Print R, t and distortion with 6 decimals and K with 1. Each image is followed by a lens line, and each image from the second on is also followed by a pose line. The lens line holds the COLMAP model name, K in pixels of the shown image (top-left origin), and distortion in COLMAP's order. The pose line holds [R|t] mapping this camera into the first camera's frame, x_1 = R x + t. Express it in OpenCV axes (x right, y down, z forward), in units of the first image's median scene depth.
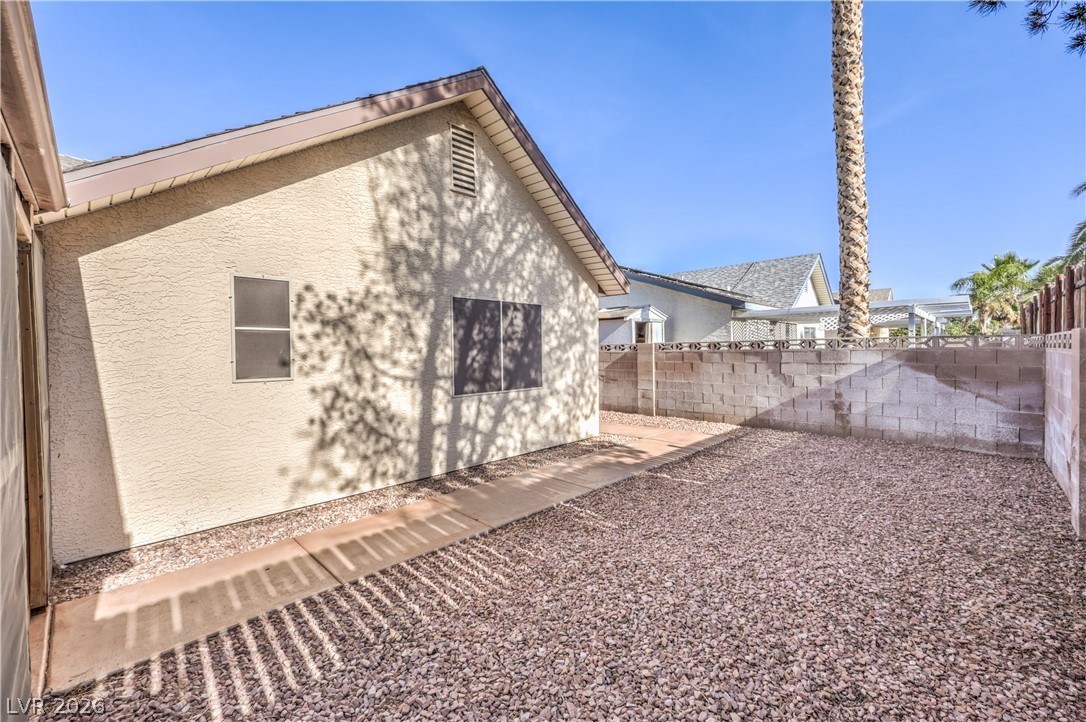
lens RADIAL K [[440.6, 0, 556.0], [0, 440.6, 360.2], [0, 0, 1]] dist [-0.000153, 0.000338]
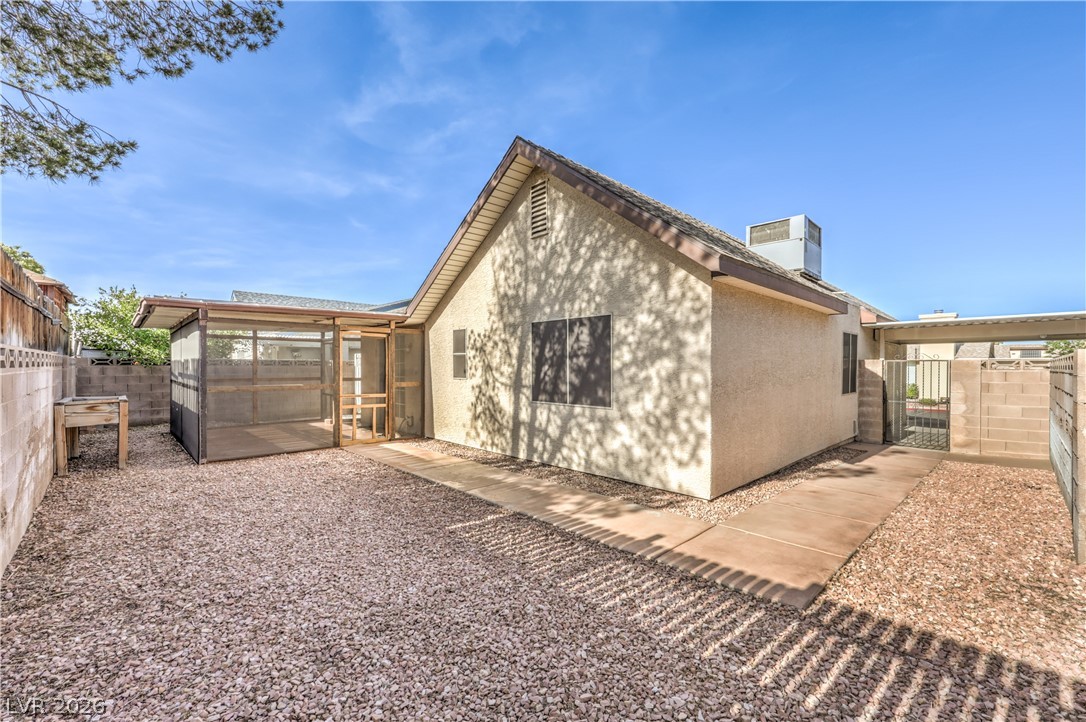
lens RADIAL K [[456.6, 0, 548.1], [0, 456.6, 369.8], [0, 0, 1]] dist [0.001826, 0.000295]
pose [[-0.032097, 0.014262, -0.999383, 0.986420], [-0.025786, 0.999554, 0.015093, -0.028825], [0.999152, 0.026254, -0.031715, 1.005474]]
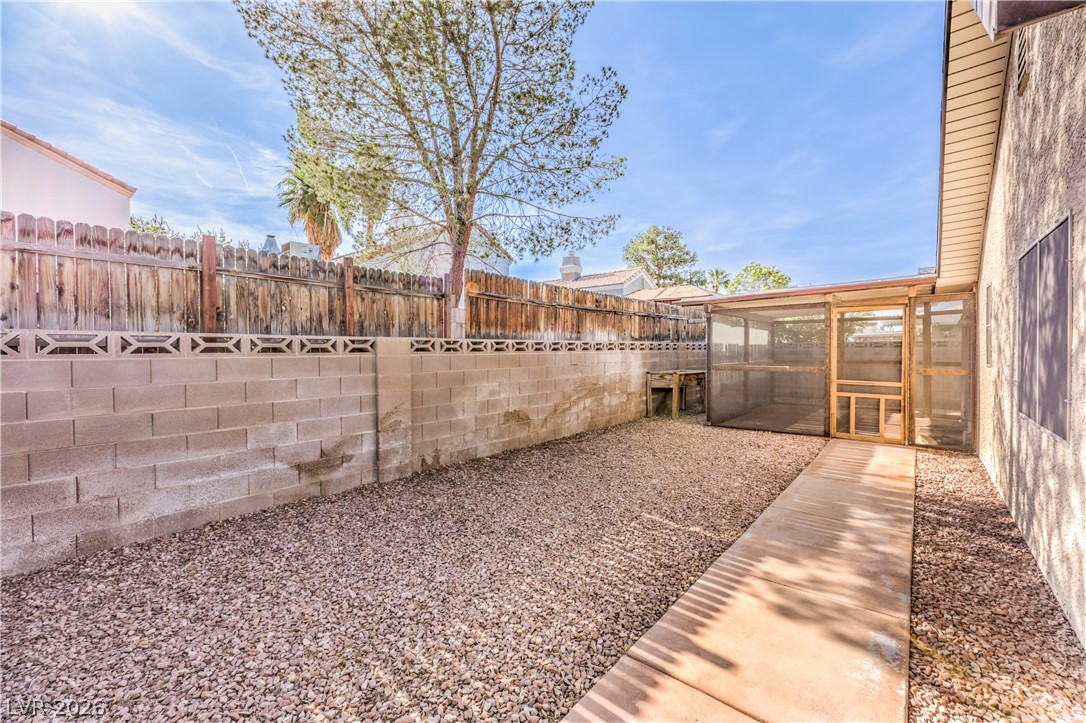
lens RADIAL K [[438.4, 0, 543.0], [0, 438.4, 361.5], [0, 0, 1]] dist [0.000775, 0.000015]
pose [[-0.998561, 0.019545, -0.049931, 0.458797], [0.017364, 0.998891, 0.043753, -0.031461], [0.050730, 0.042823, -0.997794, 1.485450]]
